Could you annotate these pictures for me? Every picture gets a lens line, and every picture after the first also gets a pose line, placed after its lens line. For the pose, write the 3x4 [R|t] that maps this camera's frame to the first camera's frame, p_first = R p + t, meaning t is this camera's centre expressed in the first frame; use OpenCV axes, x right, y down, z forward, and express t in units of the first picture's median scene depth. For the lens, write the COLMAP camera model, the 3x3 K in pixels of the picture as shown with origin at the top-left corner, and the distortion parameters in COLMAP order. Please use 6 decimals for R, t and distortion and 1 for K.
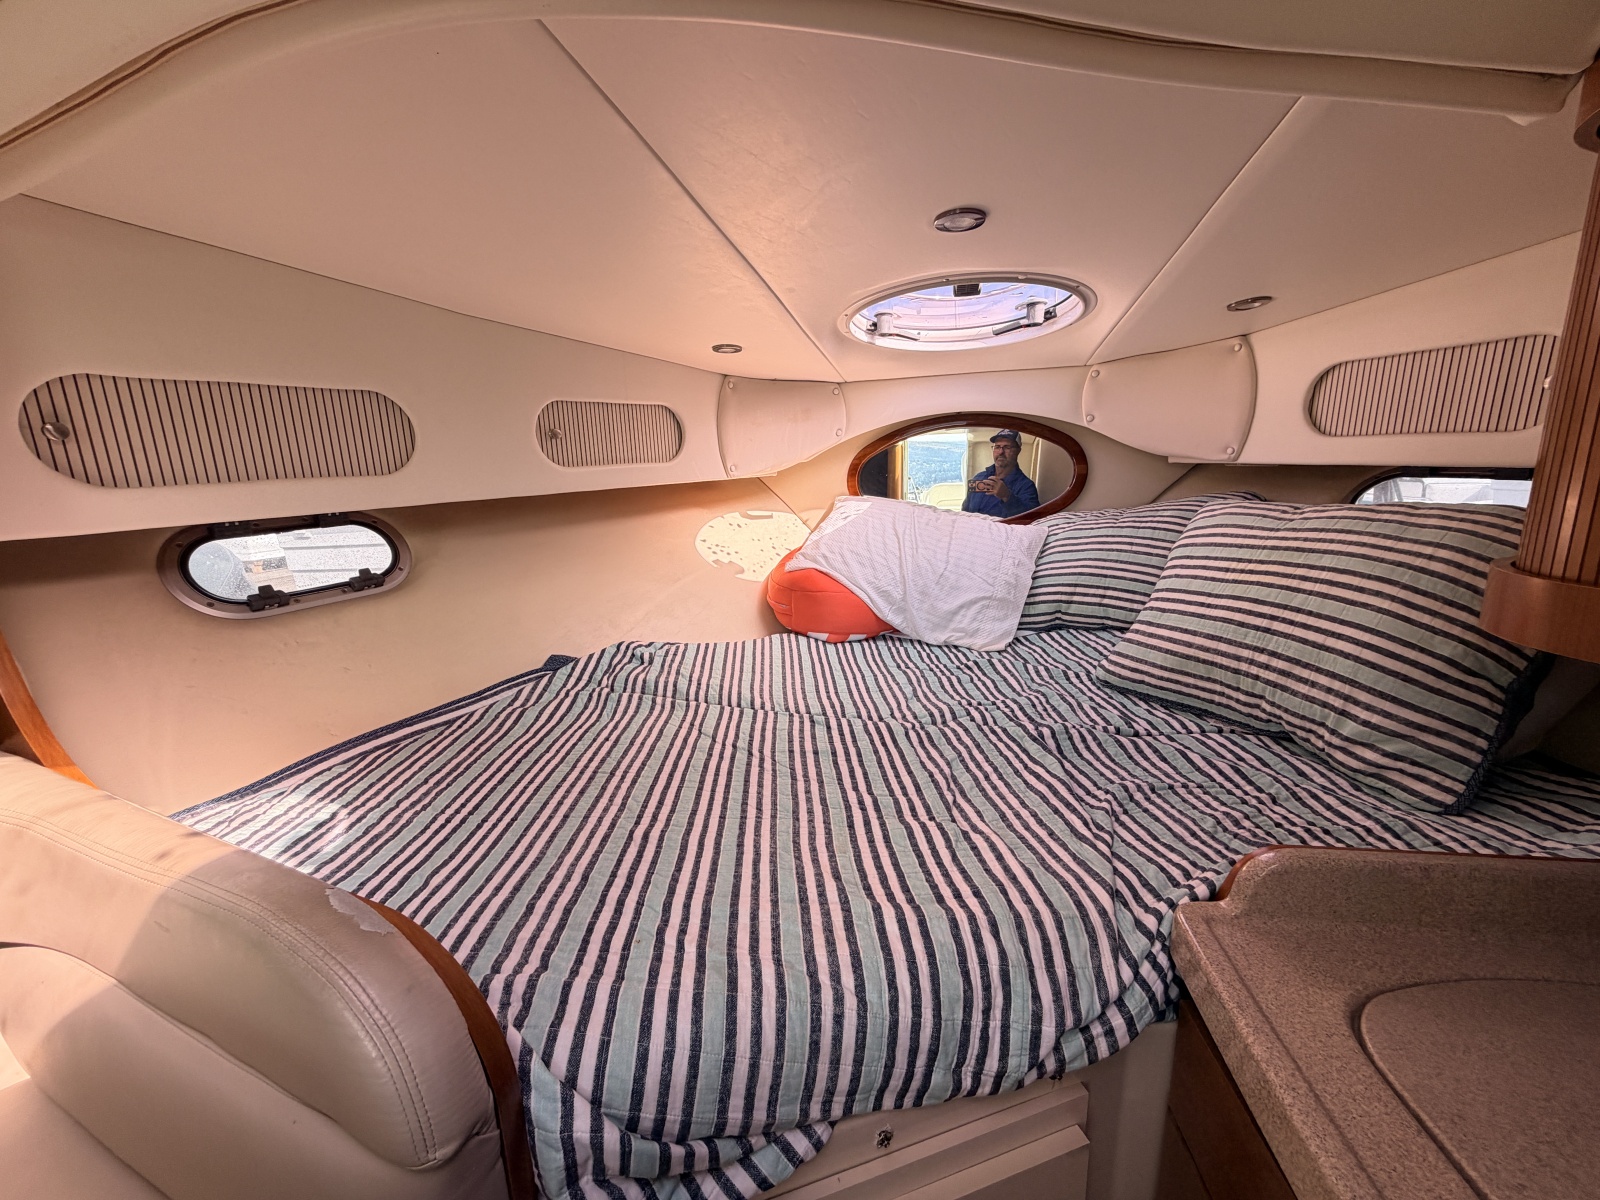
lens RADIAL K [[649.5, 0, 800.0], [0, 649.5, 600.0], [0, 0, 1]] dist [-0.007794, -0.000307]
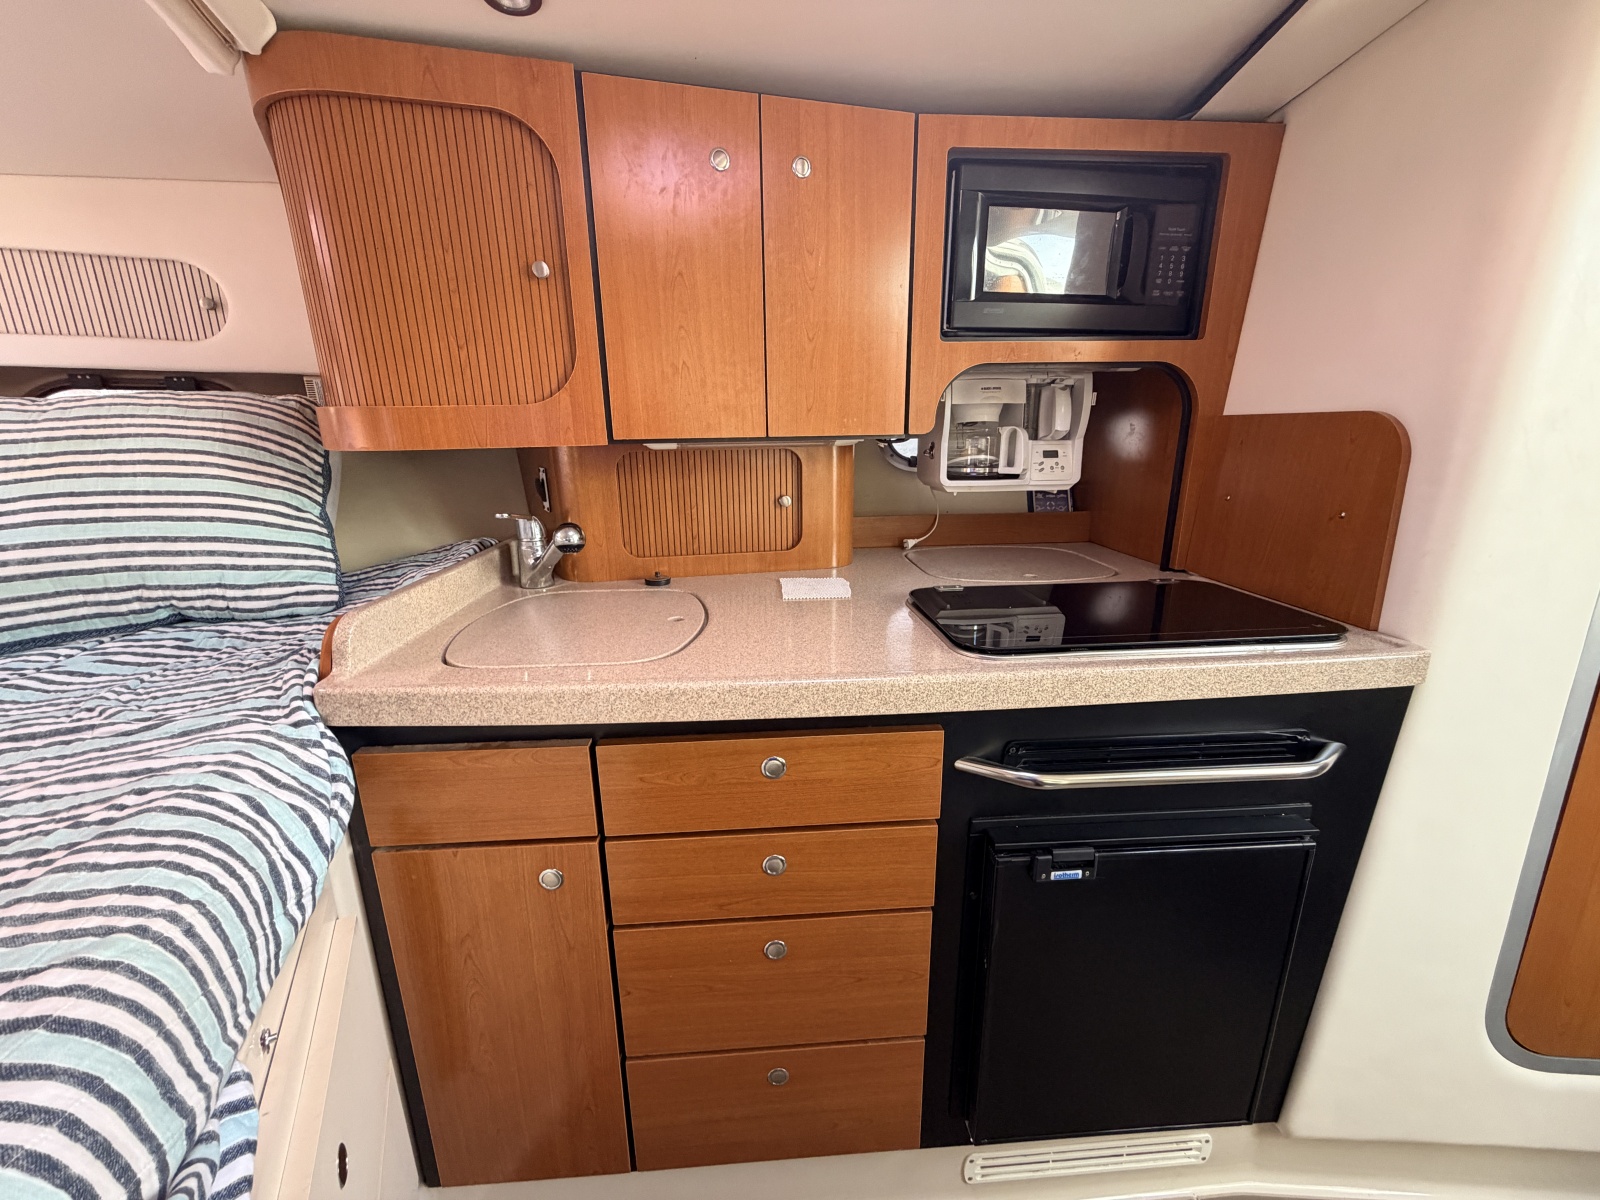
lens RADIAL K [[649.5, 0, 800.0], [0, 649.5, 600.0], [0, 0, 1]] dist [-0.007794, -0.000307]
pose [[-0.171485, -0.245315, 0.954156, -0.399115], [0.221531, 0.934098, 0.279973, 0.120026], [-0.959957, 0.259386, -0.105839, 0.155415]]
